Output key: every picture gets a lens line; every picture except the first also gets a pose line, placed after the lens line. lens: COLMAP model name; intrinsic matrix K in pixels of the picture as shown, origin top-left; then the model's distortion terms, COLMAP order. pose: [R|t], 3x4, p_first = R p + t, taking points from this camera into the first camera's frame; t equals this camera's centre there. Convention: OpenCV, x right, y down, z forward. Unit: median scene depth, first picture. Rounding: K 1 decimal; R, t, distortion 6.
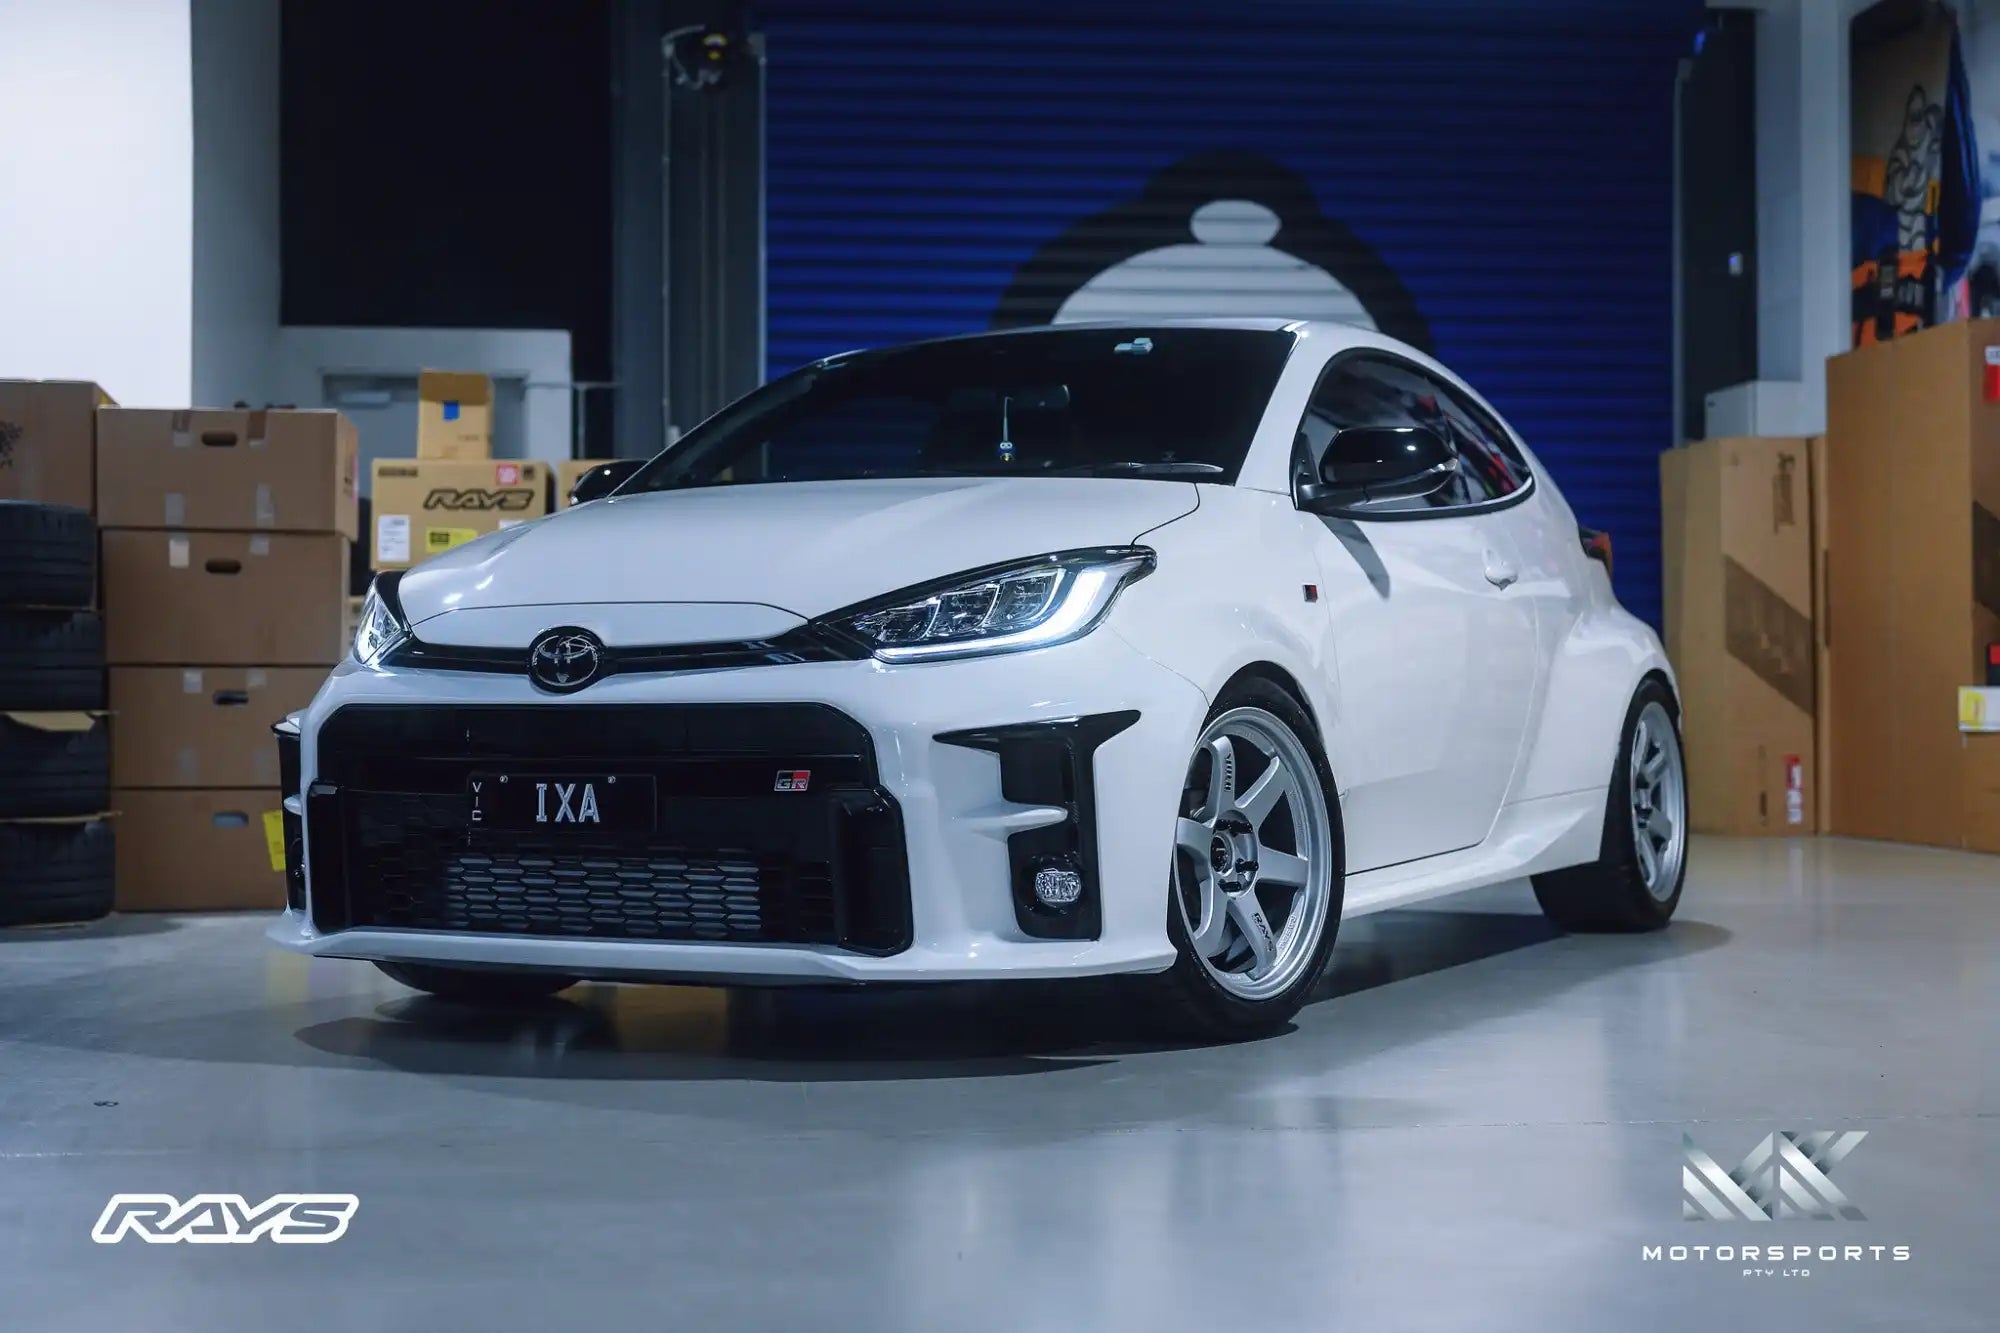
lens RADIAL K [[2937.2, 0, 1000.0], [0, 2937.2, 666.5], [0, 0, 1]] dist [-0.010531, 0.021164]
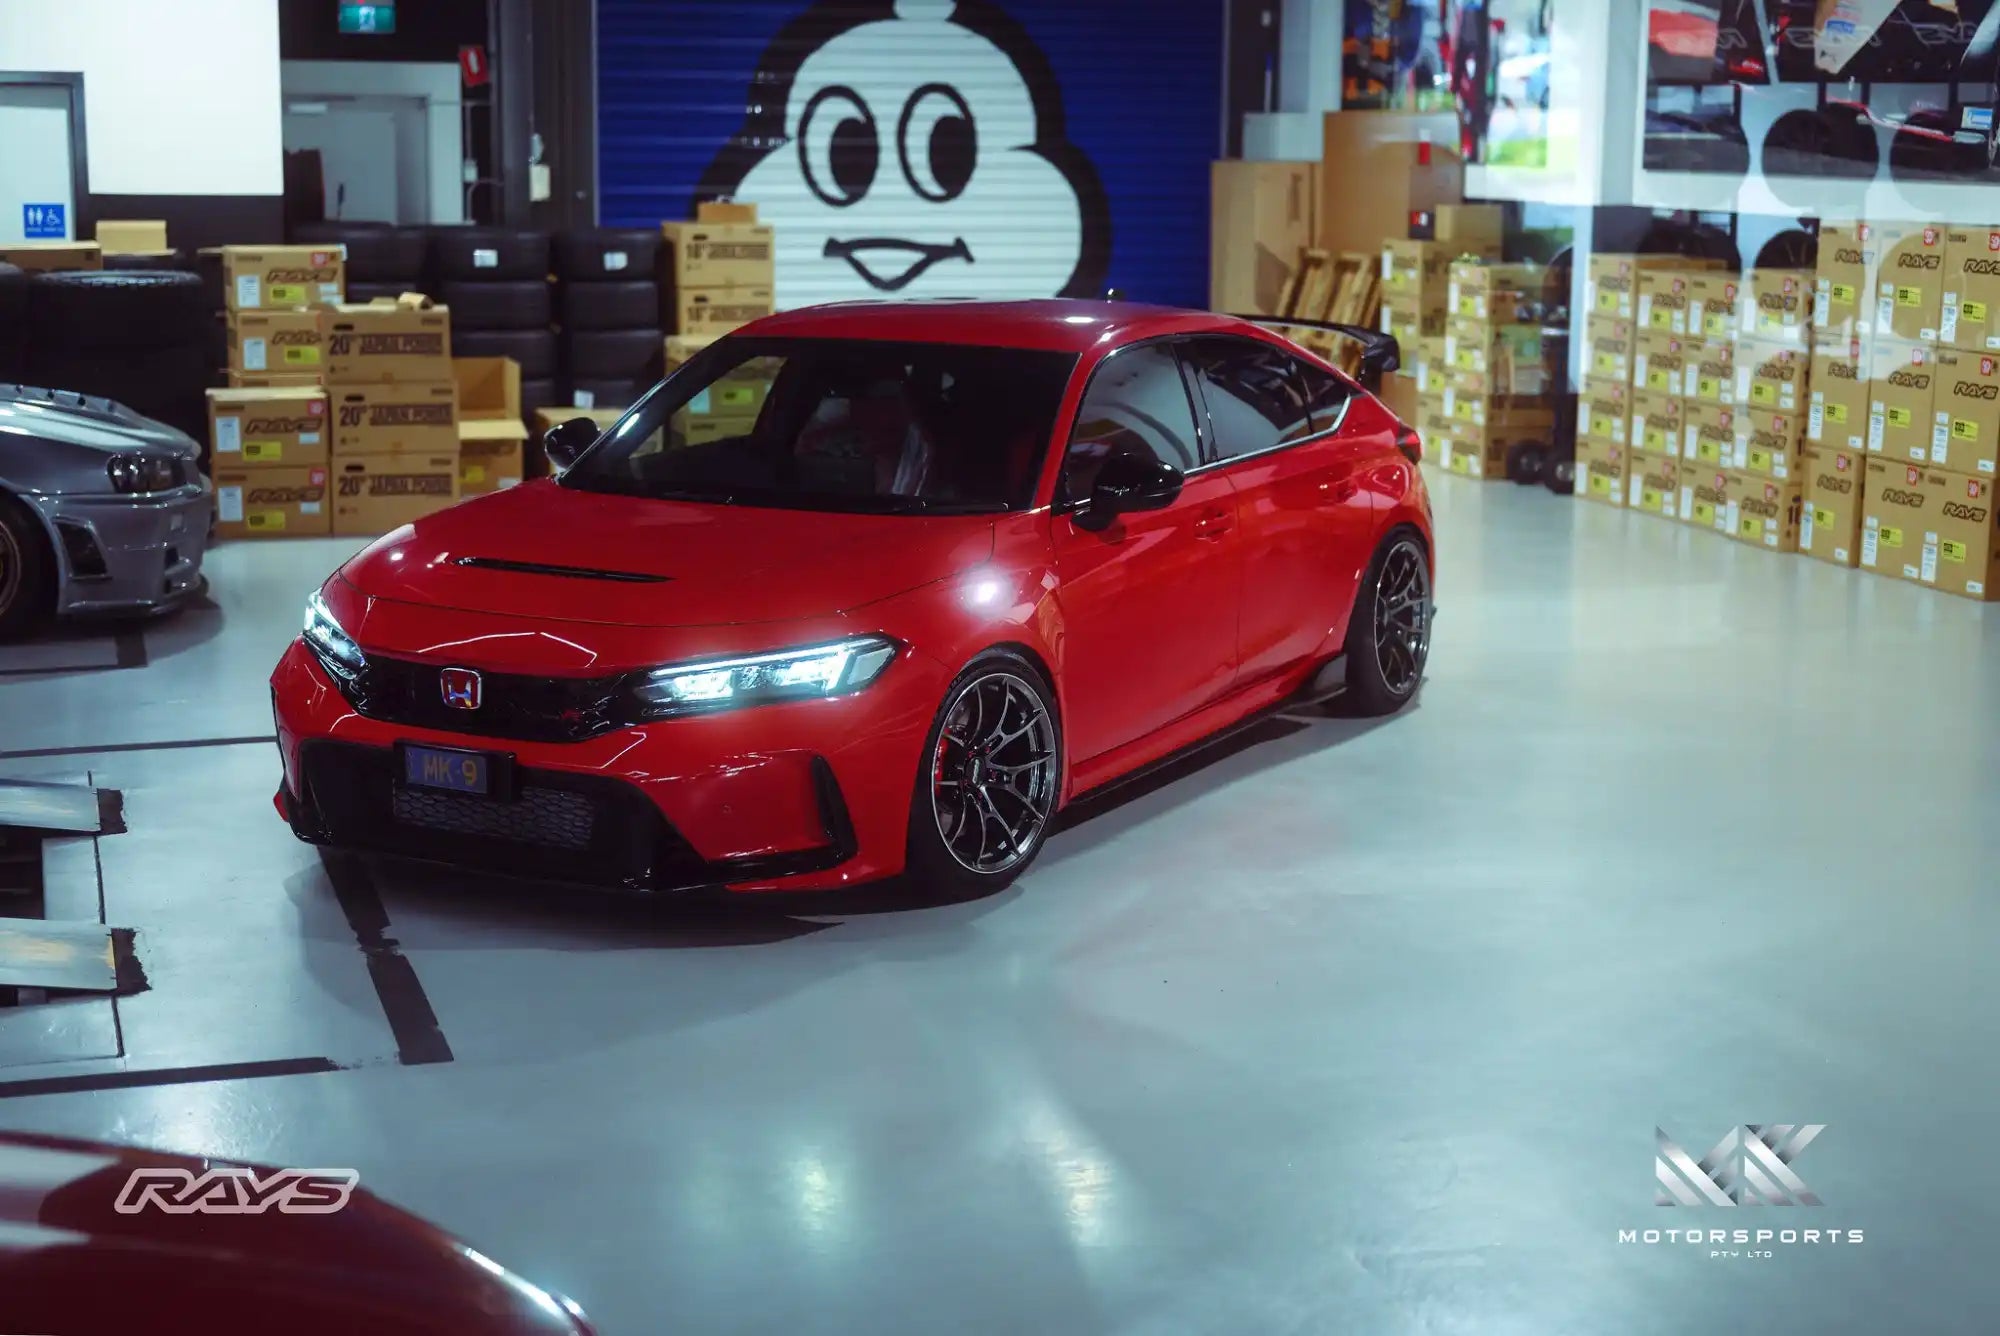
lens RADIAL K [[3108.6, 0, 1047.2], [0, 3108.6, 669.4], [0, 0, 1]] dist [0.012505, 0.049478]
pose [[0.982487, -0.020878, 0.185158, -0.159357], [-0.013909, 0.982713, 0.184612, -0.113340], [-0.185811, -0.183954, 0.965212, -0.565918]]
